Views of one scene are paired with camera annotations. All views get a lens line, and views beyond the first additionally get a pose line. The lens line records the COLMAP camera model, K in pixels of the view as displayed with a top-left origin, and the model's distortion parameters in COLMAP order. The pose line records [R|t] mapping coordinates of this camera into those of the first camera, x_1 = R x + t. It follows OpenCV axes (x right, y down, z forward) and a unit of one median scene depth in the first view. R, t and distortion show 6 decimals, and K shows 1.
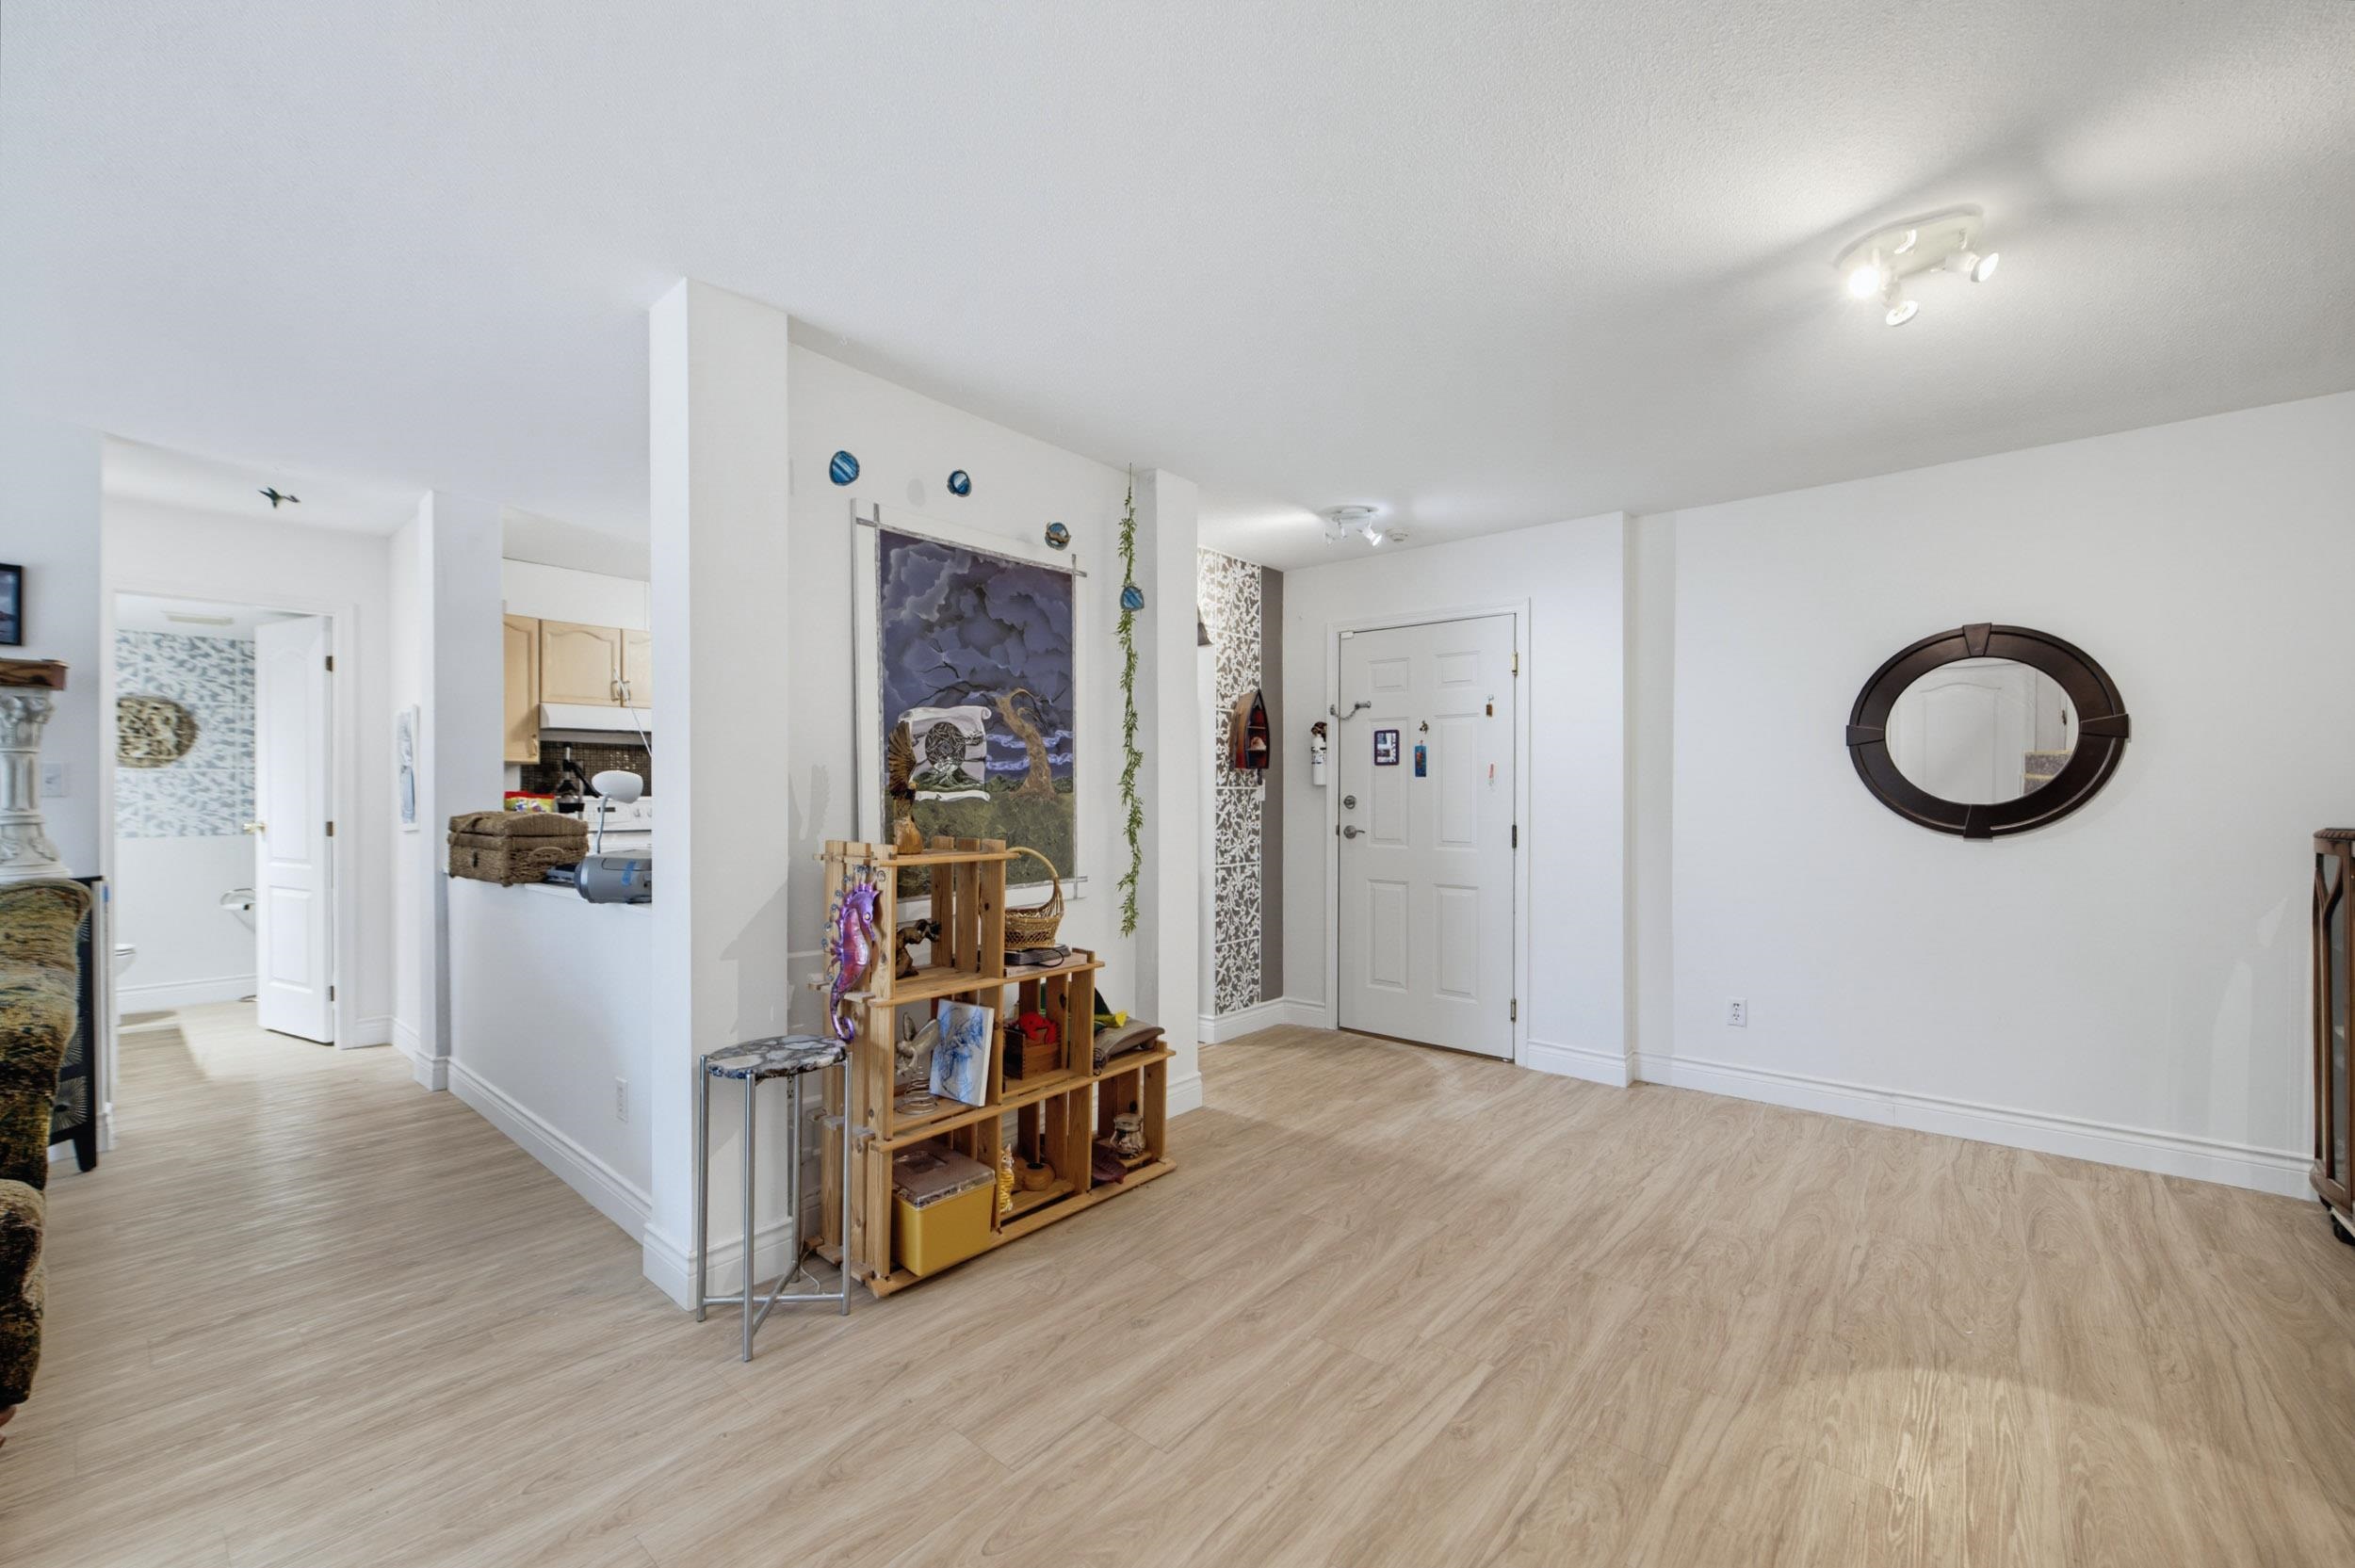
lens RADIAL K [[932.7, 0, 1173.3], [0, 932.7, 794.4], [0, 0, 1]] dist [-0.002080, -0.000483]
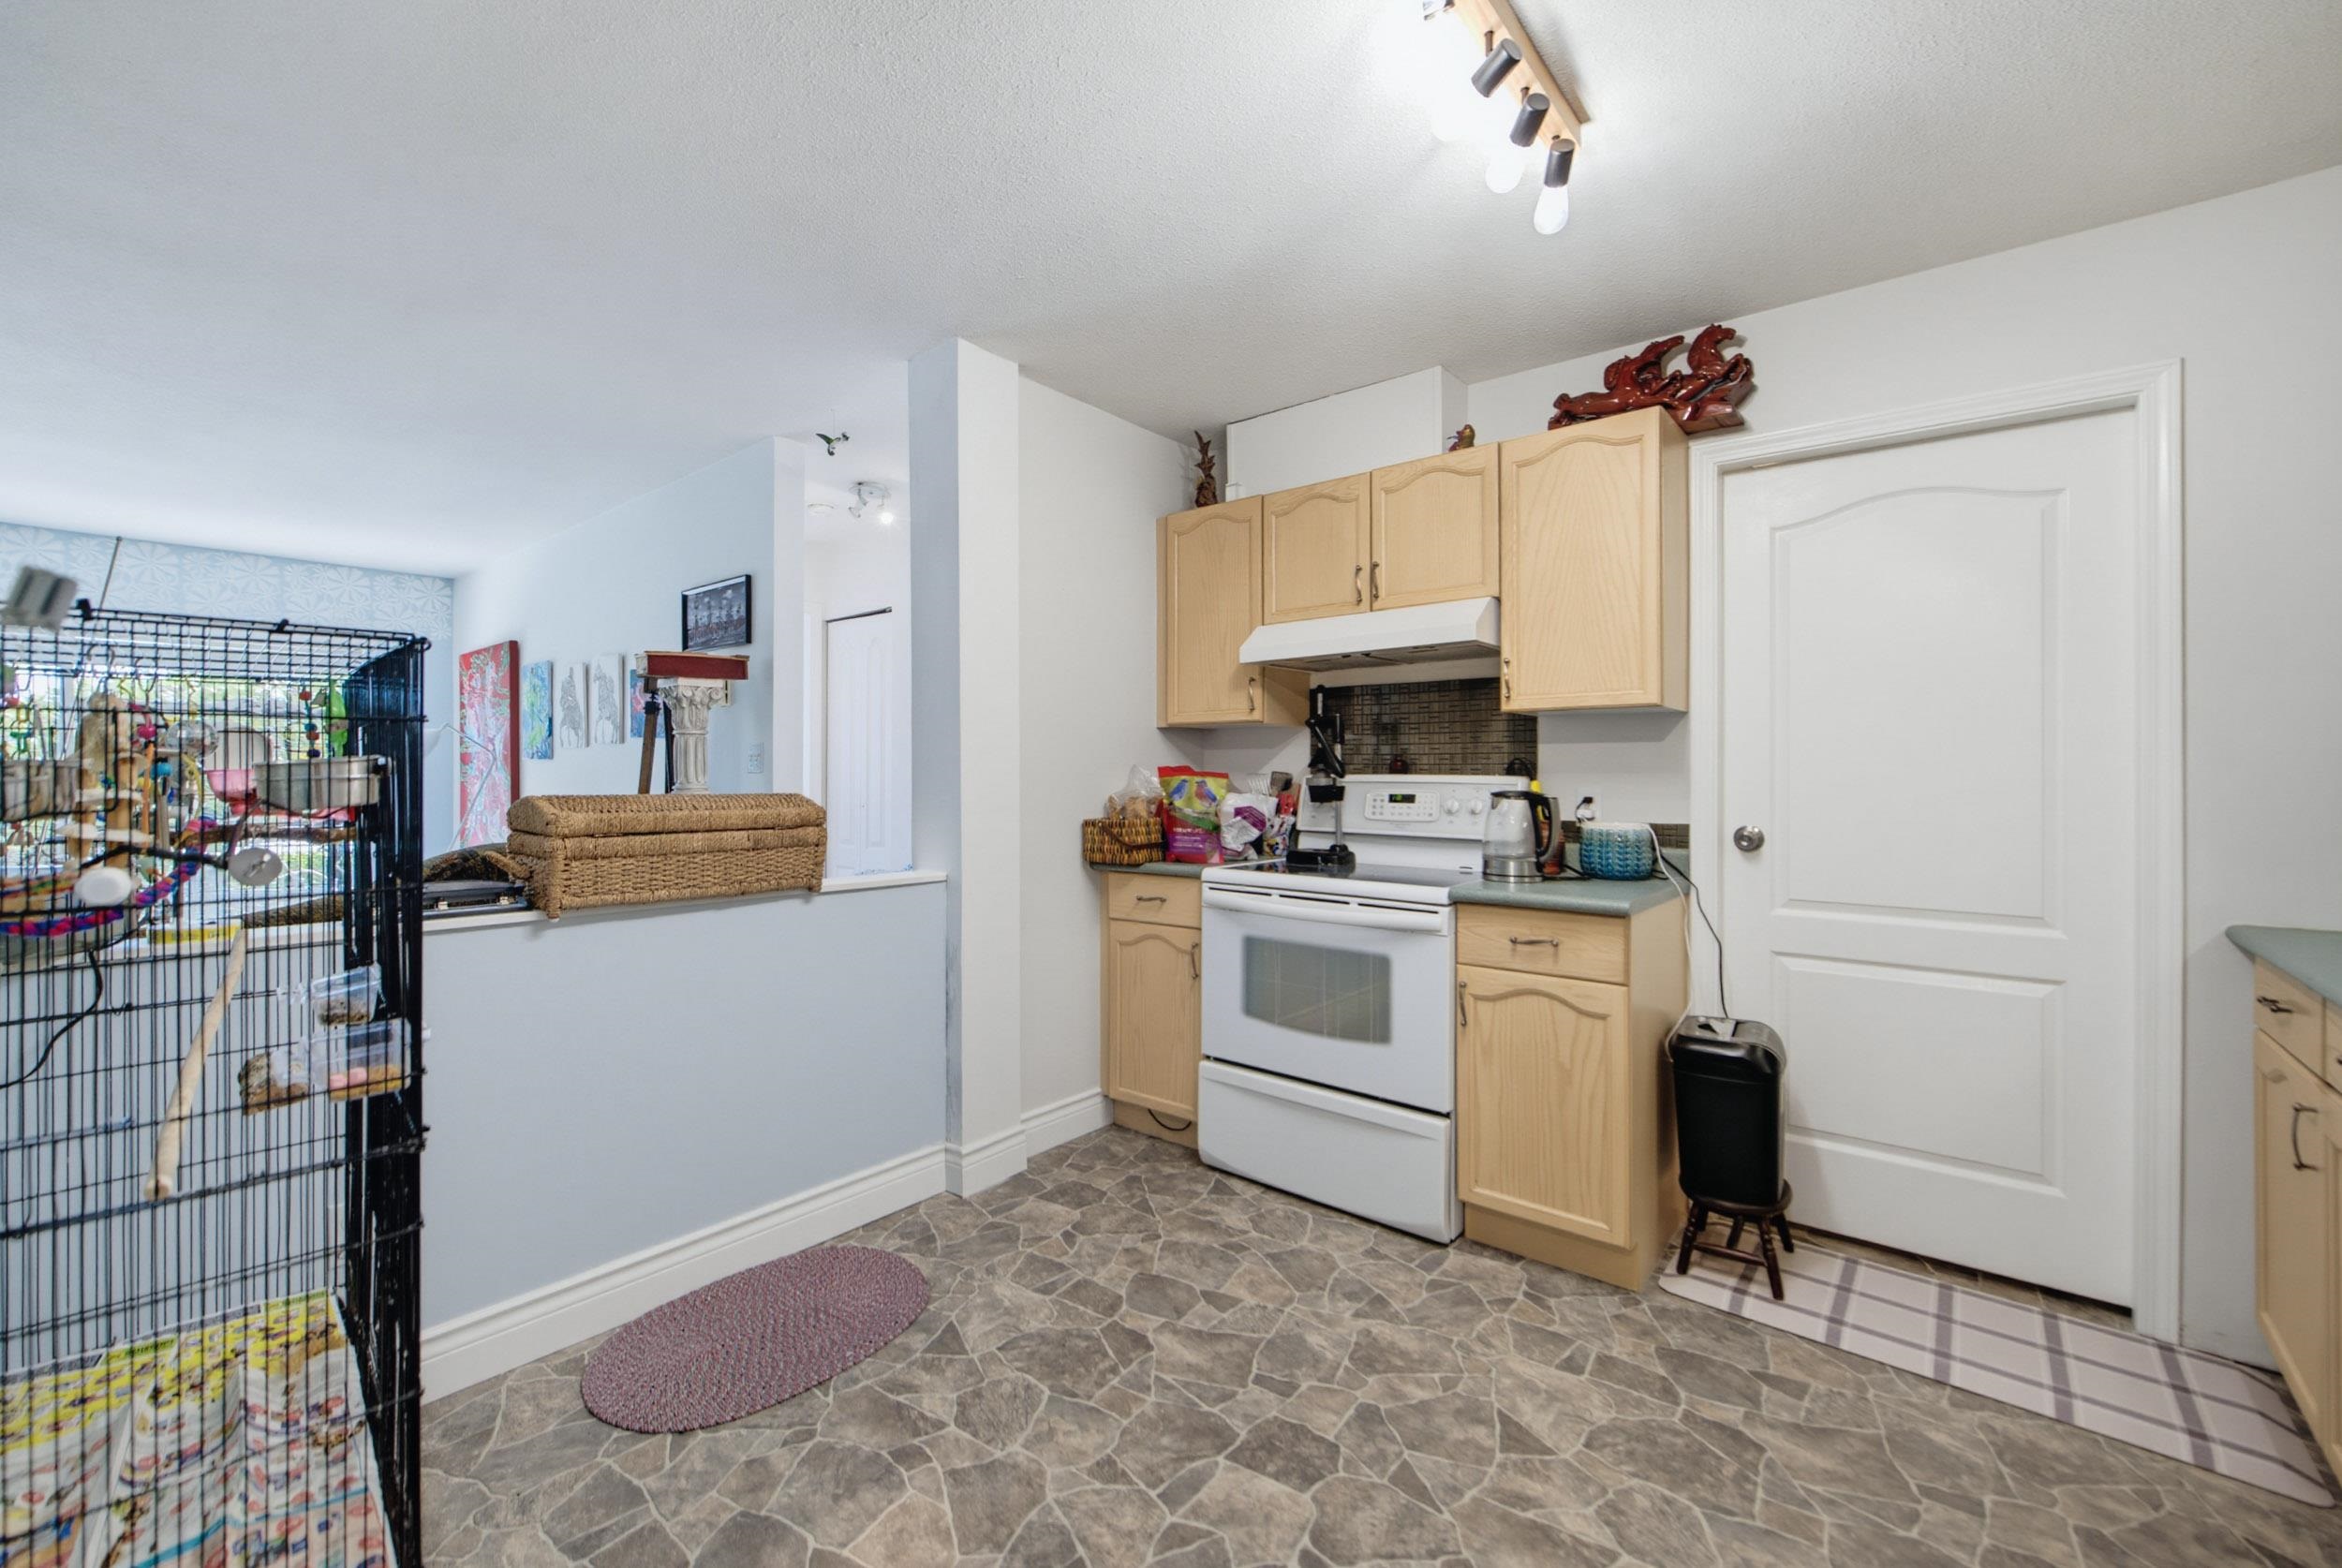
lens RADIAL K [[960.4, 0, 1122.7], [0, 960.4, 769.3], [0, 0, 1]] dist [-0.000261, -0.000236]
pose [[-0.013248, -0.005181, -0.999899, -0.044723], [-0.002747, 0.999983, -0.005145, 0.002618], [0.999908, 0.002679, -0.013262, 1.418781]]
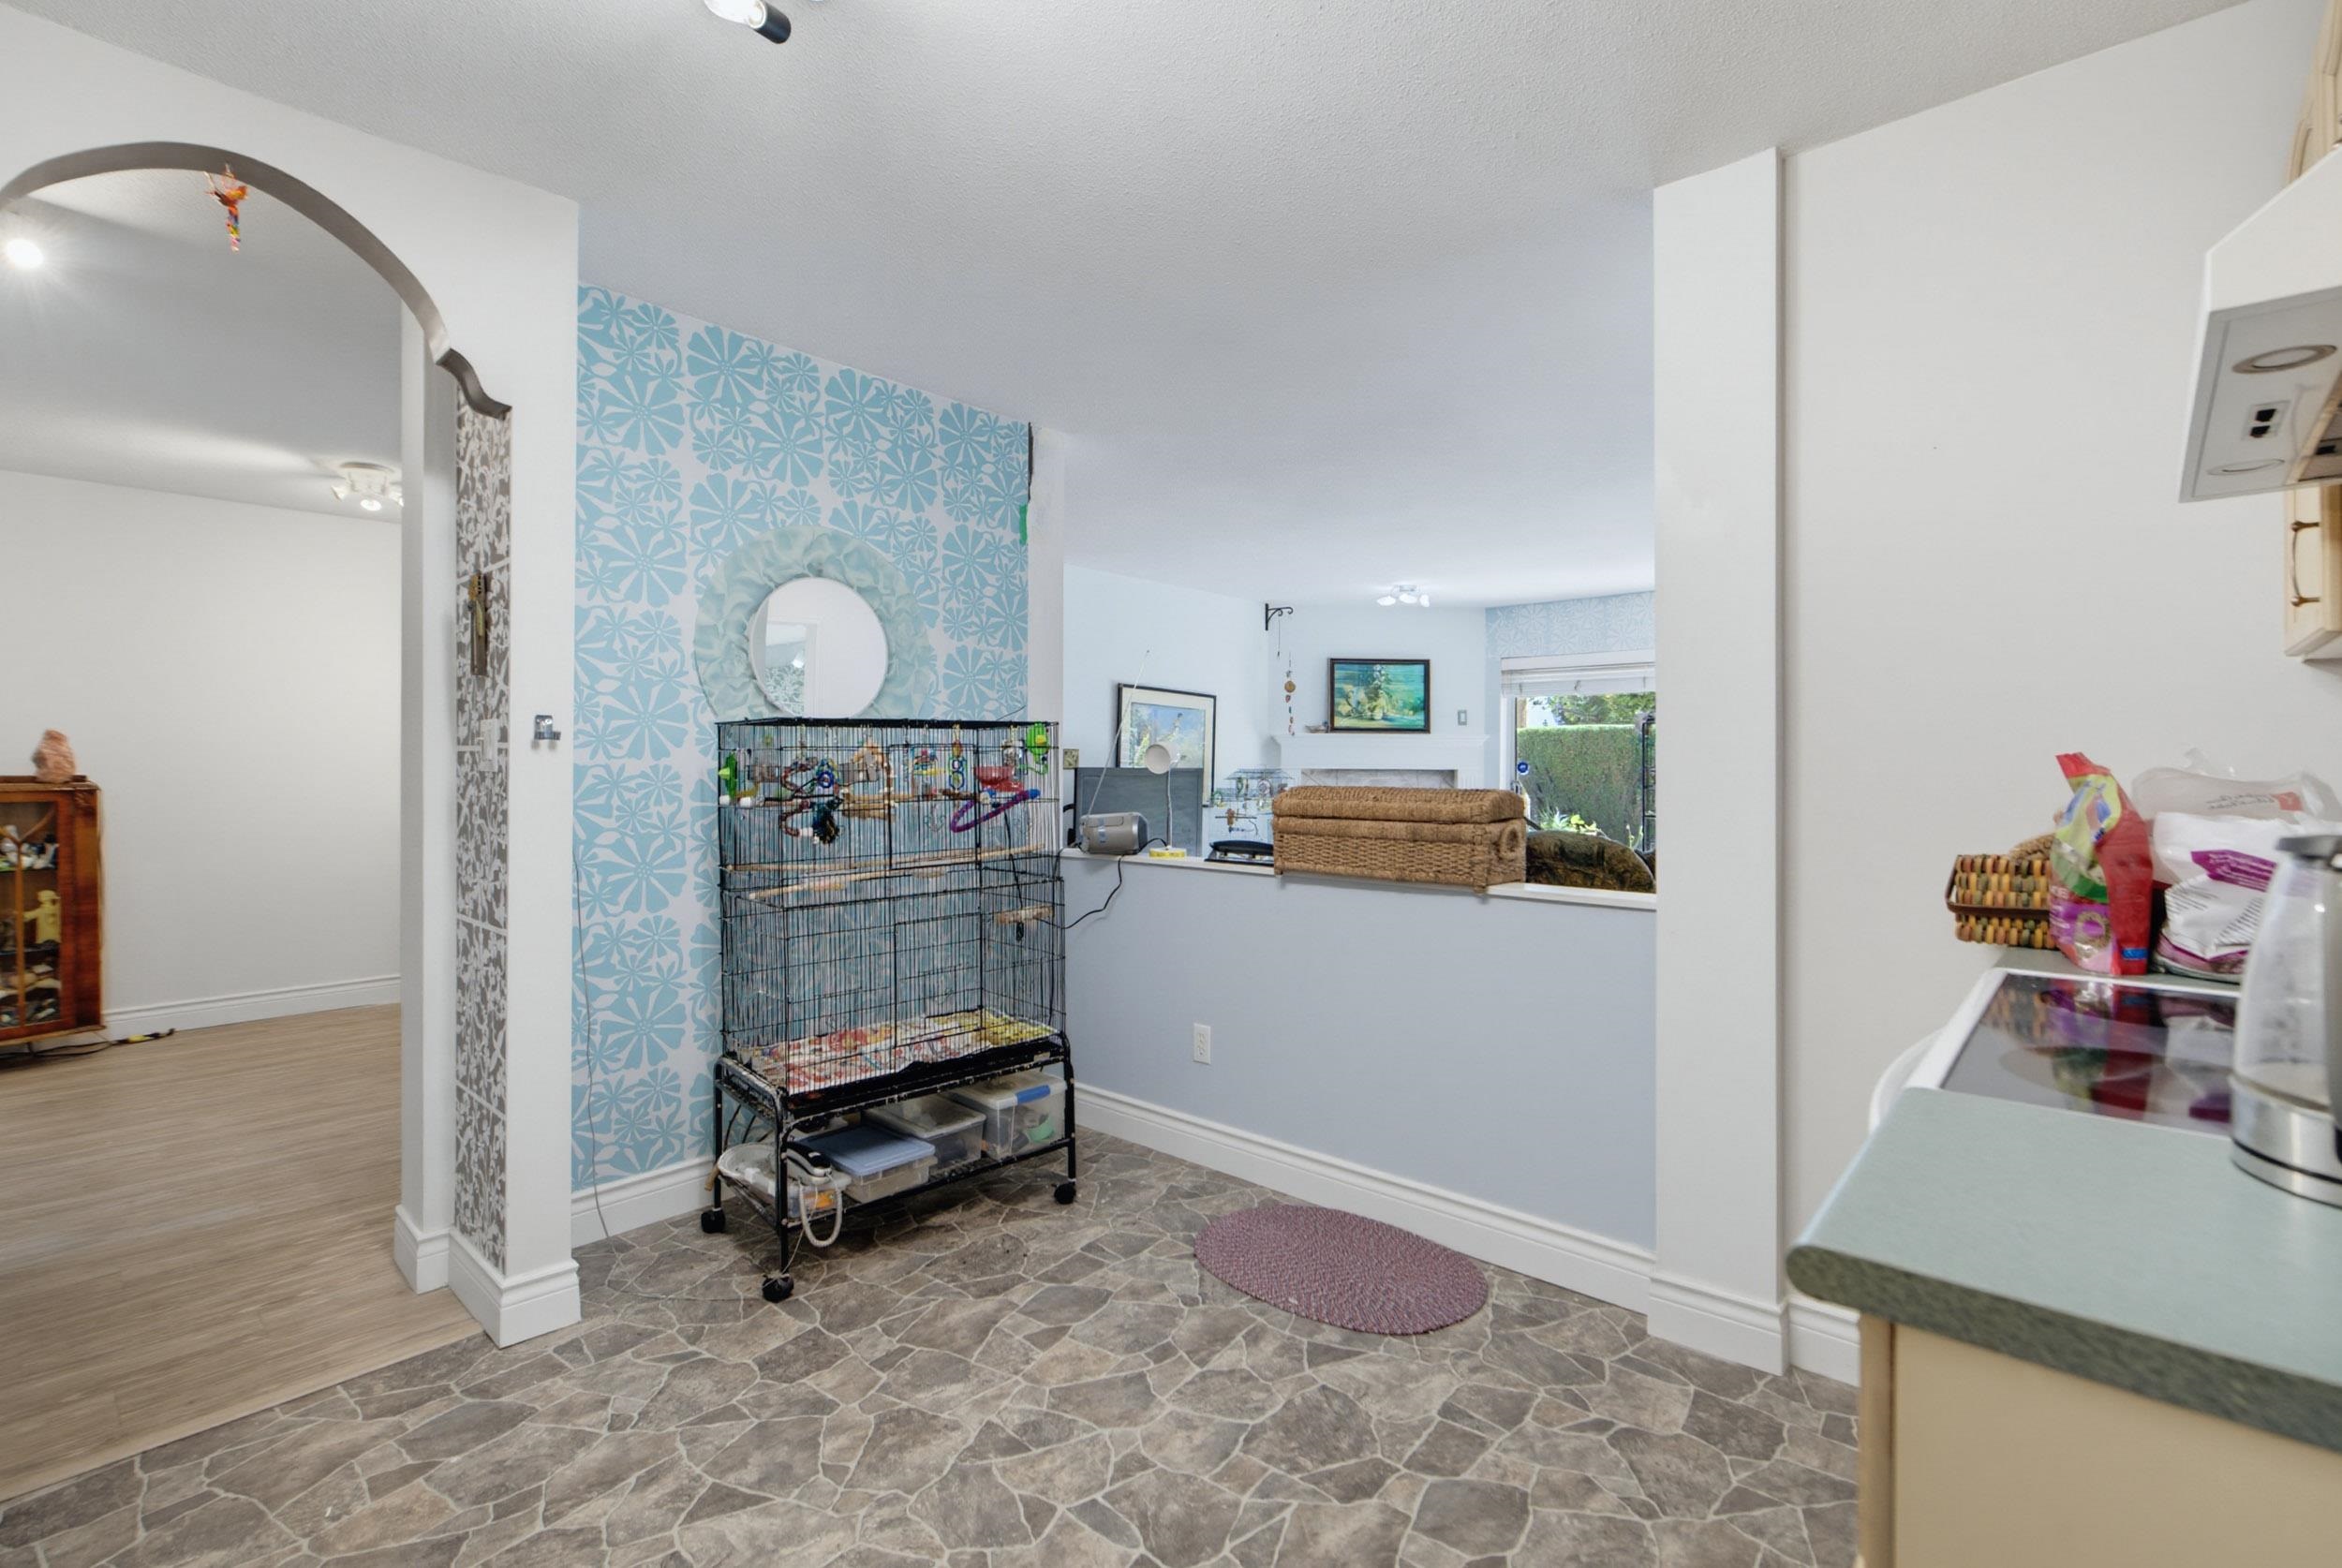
lens RADIAL K [[1047.9, 0, 1223.8], [0, 1047.9, 772.2], [0, 0, 1]] dist [-0.000050, -0.000161]
pose [[-0.999960, -0.003579, 0.008143, -0.617723], [-0.003533, 0.999977, 0.005744, 0.001005], [-0.008163, 0.005715, -0.999950, 1.967872]]
